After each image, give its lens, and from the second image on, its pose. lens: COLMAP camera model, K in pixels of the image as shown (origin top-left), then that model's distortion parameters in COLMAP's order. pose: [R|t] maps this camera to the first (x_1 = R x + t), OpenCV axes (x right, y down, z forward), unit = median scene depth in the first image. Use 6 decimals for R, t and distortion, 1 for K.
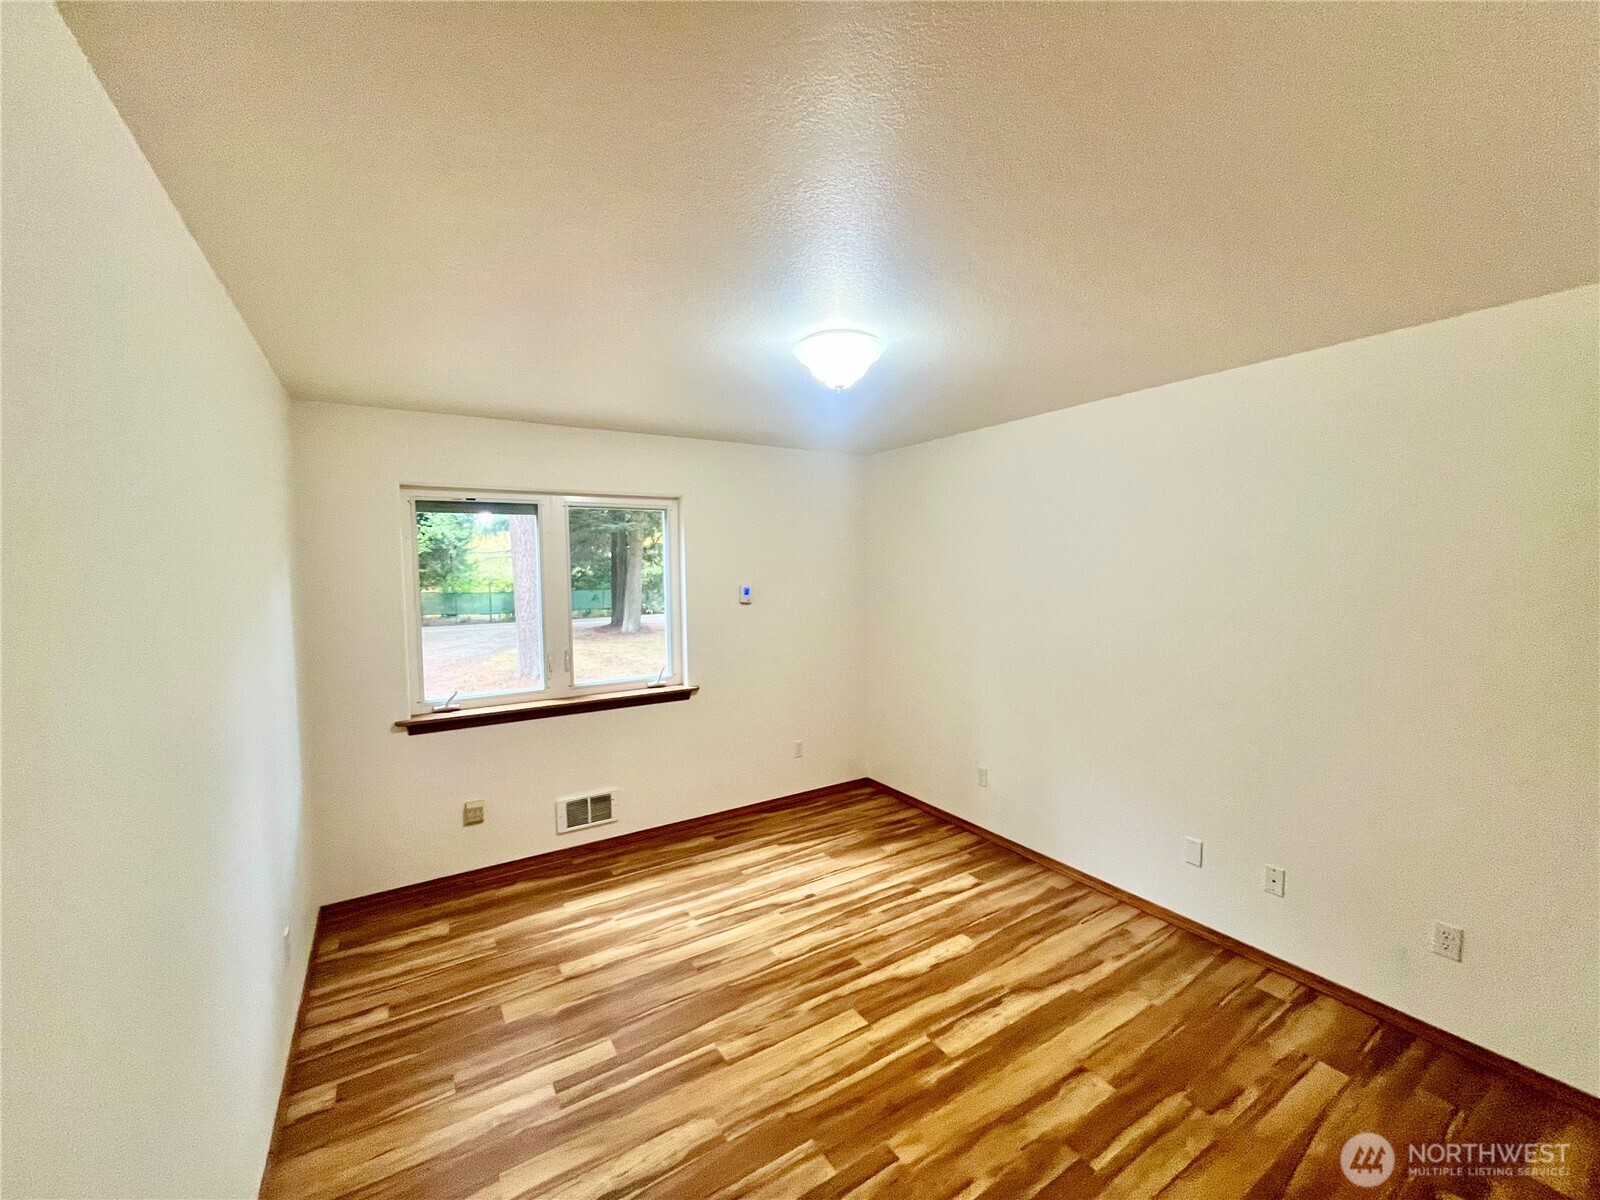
lens RADIAL K [[645.9, 0, 800.7], [0, 645.9, 606.3], [0, 0, 1]] dist [-0.002582, 0.000491]
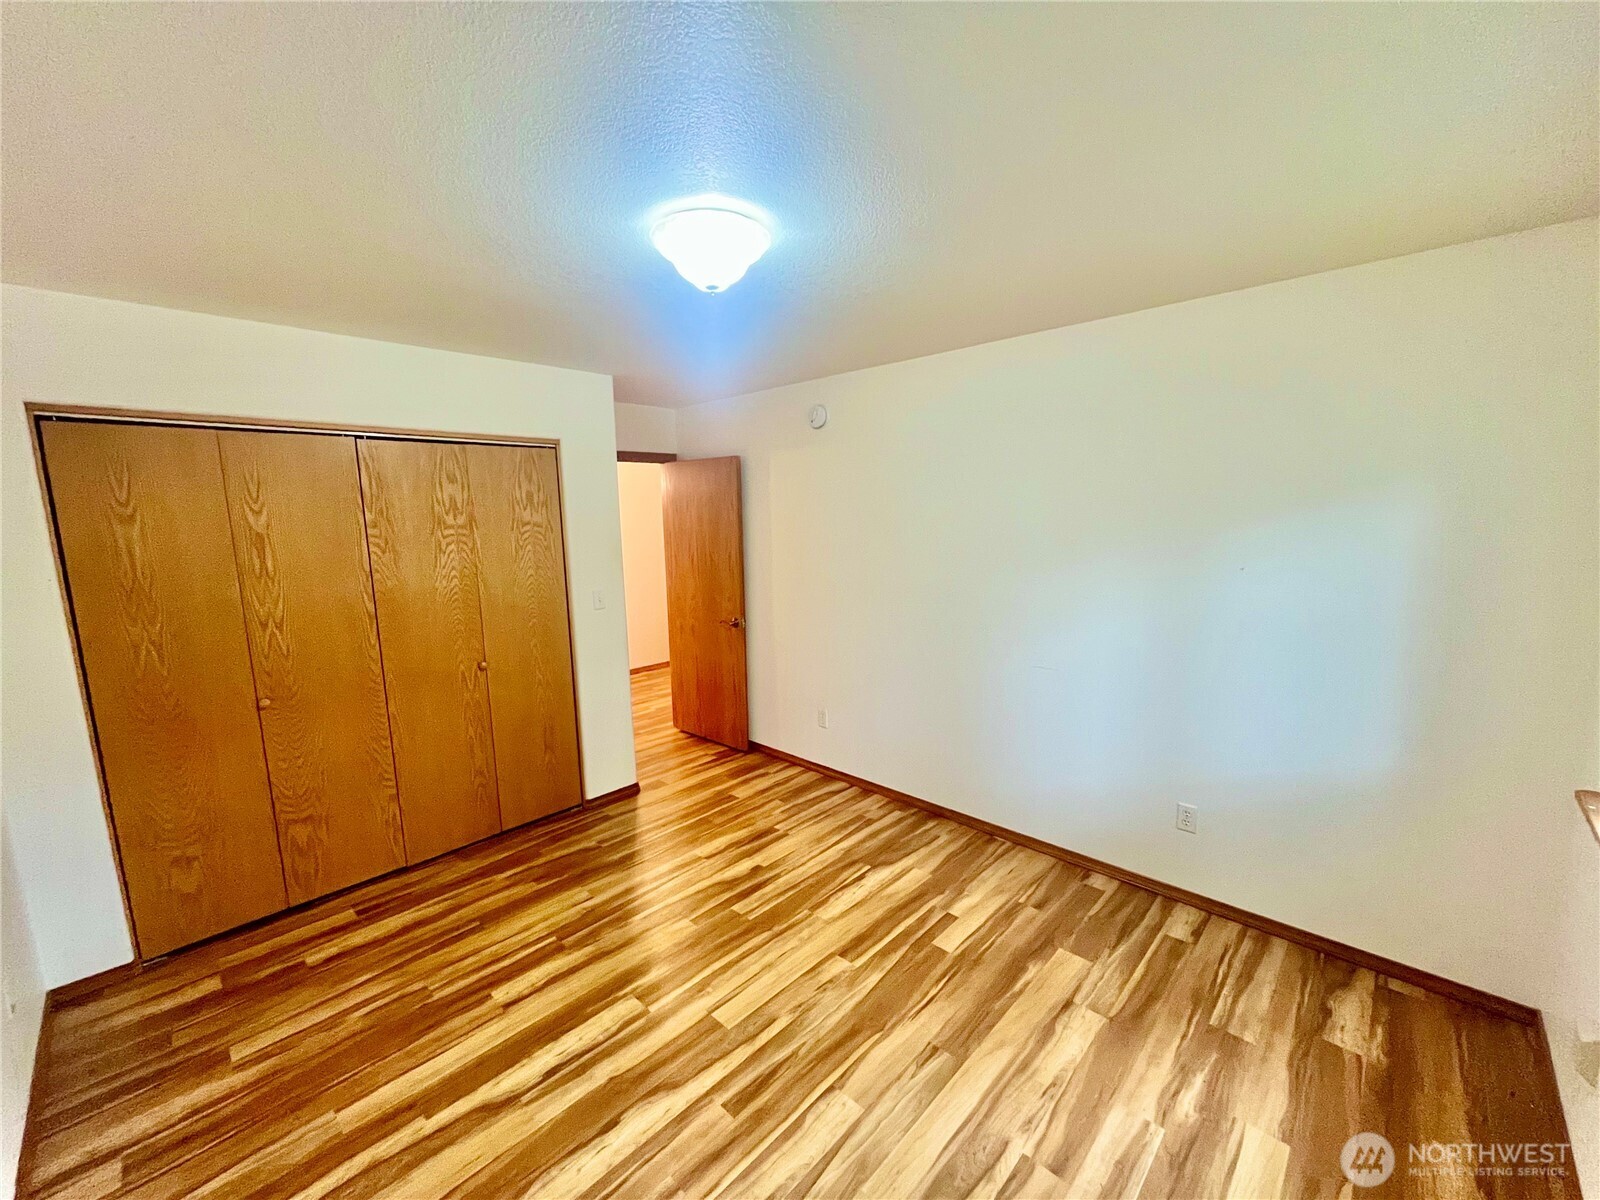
lens RADIAL K [[645.9, 0, 800.7], [0, 645.9, 606.3], [0, 0, 1]] dist [-0.002582, 0.000491]
pose [[-0.970300, 0.066167, -0.232678, 0.150287], [0.016911, 0.978065, 0.207611, -0.114295], [0.241311, 0.197510, -0.950136, 1.730138]]
